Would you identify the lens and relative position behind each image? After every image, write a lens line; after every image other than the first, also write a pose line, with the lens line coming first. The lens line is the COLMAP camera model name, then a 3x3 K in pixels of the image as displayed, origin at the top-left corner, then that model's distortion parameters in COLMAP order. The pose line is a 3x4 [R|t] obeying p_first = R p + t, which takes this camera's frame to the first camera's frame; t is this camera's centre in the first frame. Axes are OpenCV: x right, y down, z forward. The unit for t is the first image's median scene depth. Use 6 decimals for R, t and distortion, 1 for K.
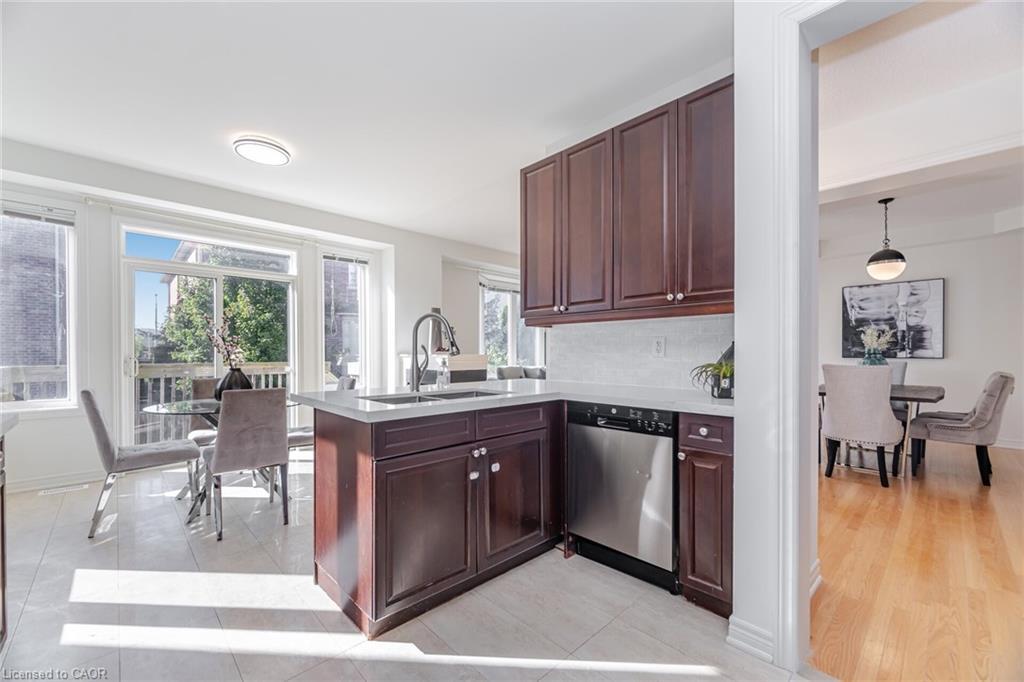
lens RADIAL K [[415.0, 0, 508.8], [0, 415.0, 355.0], [0, 0, 1]] dist [-0.001809, -0.000167]
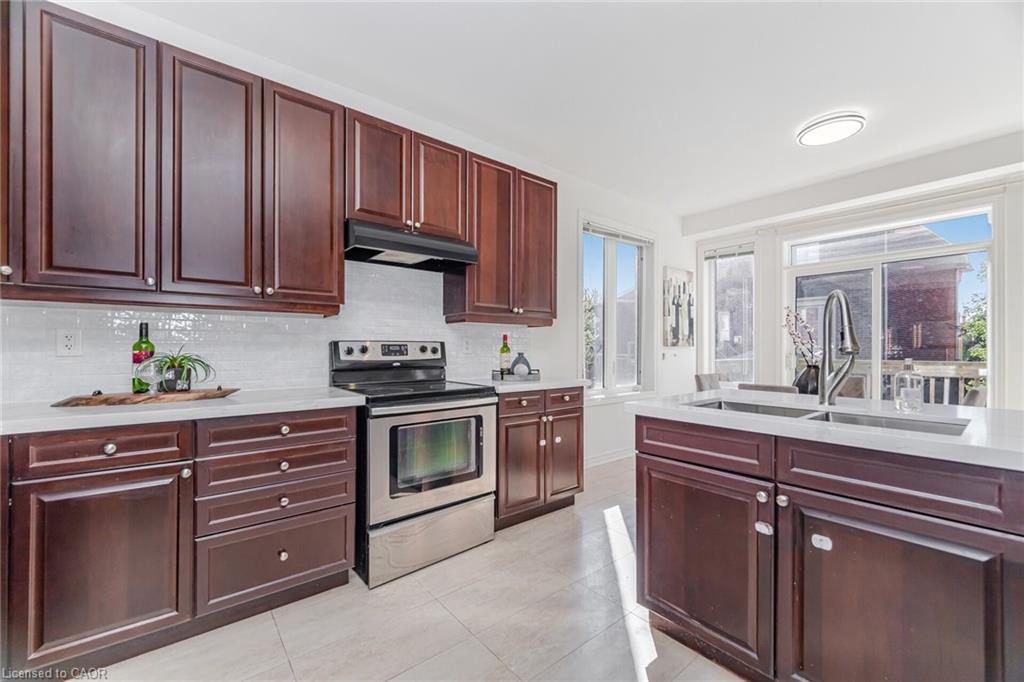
lens RADIAL K [[412.1, 0, 509.5], [0, 412.1, 342.9], [0, 0, 1]] dist [-0.000523, -0.000341]
pose [[-0.083079, -0.010347, -0.996489, 0.222284], [-0.007174, 0.999926, -0.009784, -0.003287], [0.996517, 0.006336, -0.083147, 0.219301]]
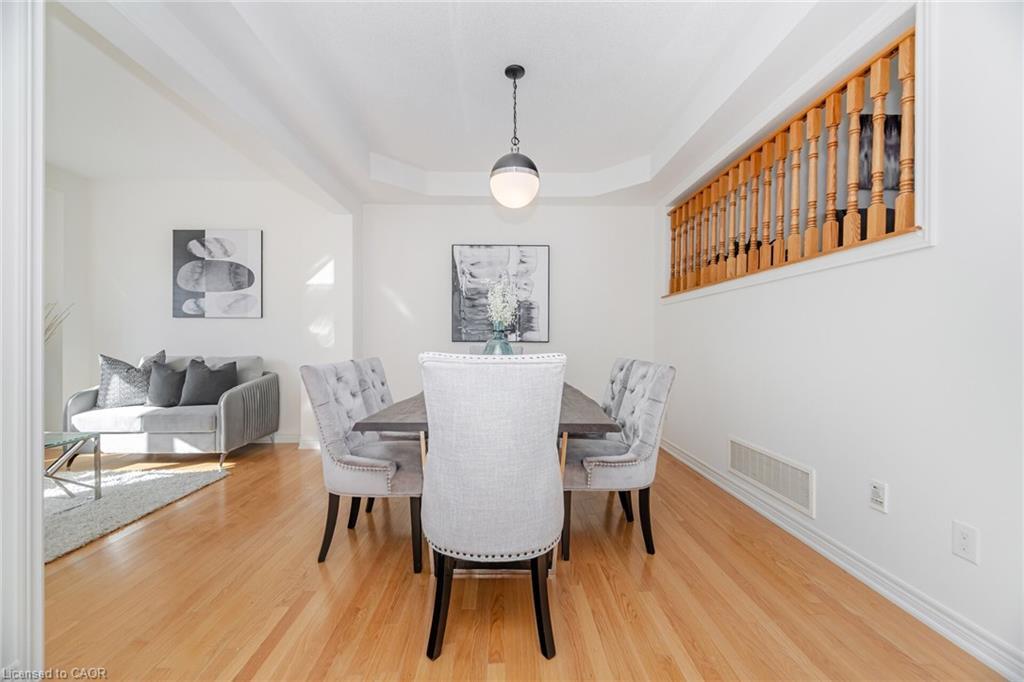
lens RADIAL K [[412.1, 0, 509.5], [0, 412.1, 342.9], [0, 0, 1]] dist [-0.000523, -0.000341]
pose [[0.675453, 0.001171, 0.737402, 0.372333], [0.001030, 0.999996, -0.002532, 0.011125], [-0.737403, 0.002470, 0.675449, 0.479614]]
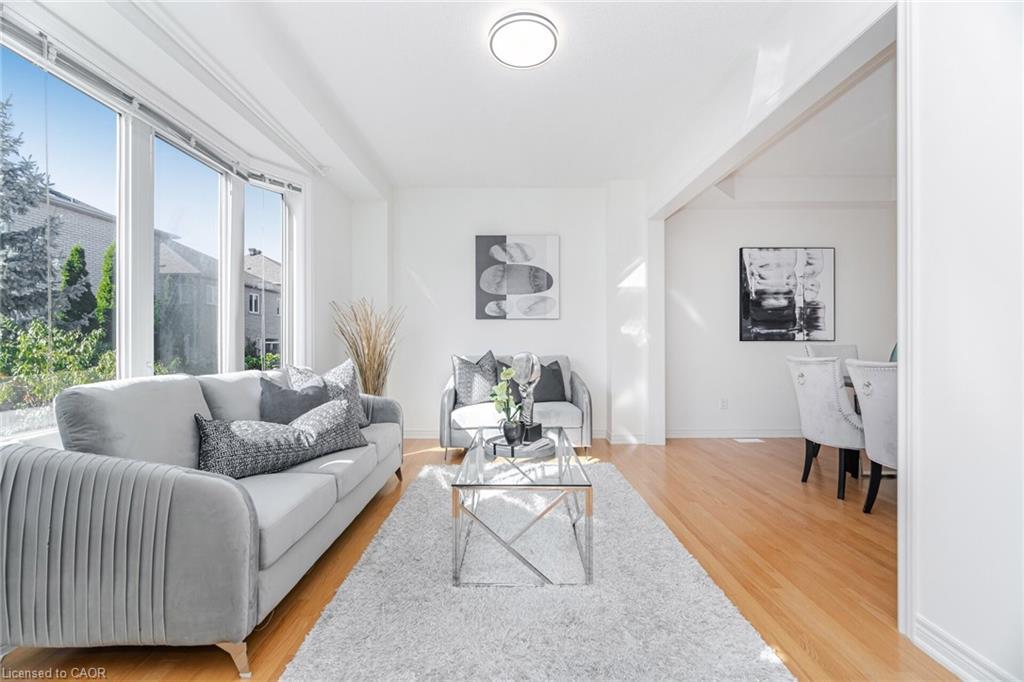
lens RADIAL K [[412.1, 0, 509.5], [0, 412.1, 342.9], [0, 0, 1]] dist [-0.000523, -0.000341]
pose [[0.685793, -0.000266, 0.727797, -0.031792], [0.005870, 0.999969, -0.005166, 0.012207], [-0.727773, 0.007815, 0.685773, 0.865207]]
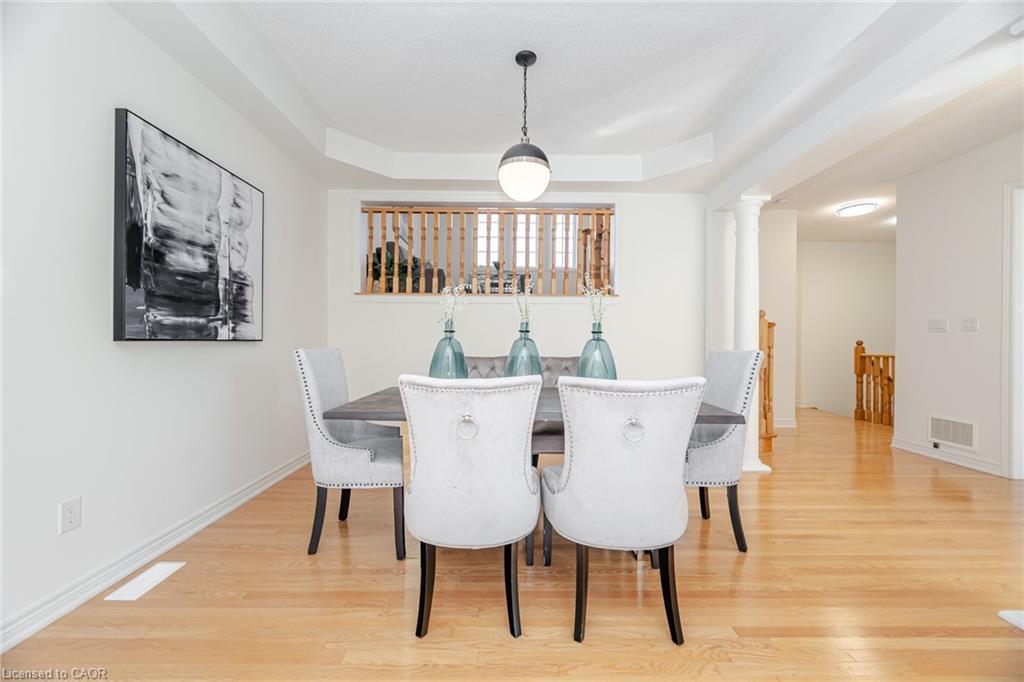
lens RADIAL K [[412.1, 0, 509.5], [0, 412.1, 342.9], [0, 0, 1]] dist [-0.000523, -0.000341]
pose [[-0.726718, -0.007647, 0.686894, 0.428178], [-0.001982, 0.999957, 0.009036, 0.005000], [-0.686933, 0.005205, -0.726702, 1.116984]]
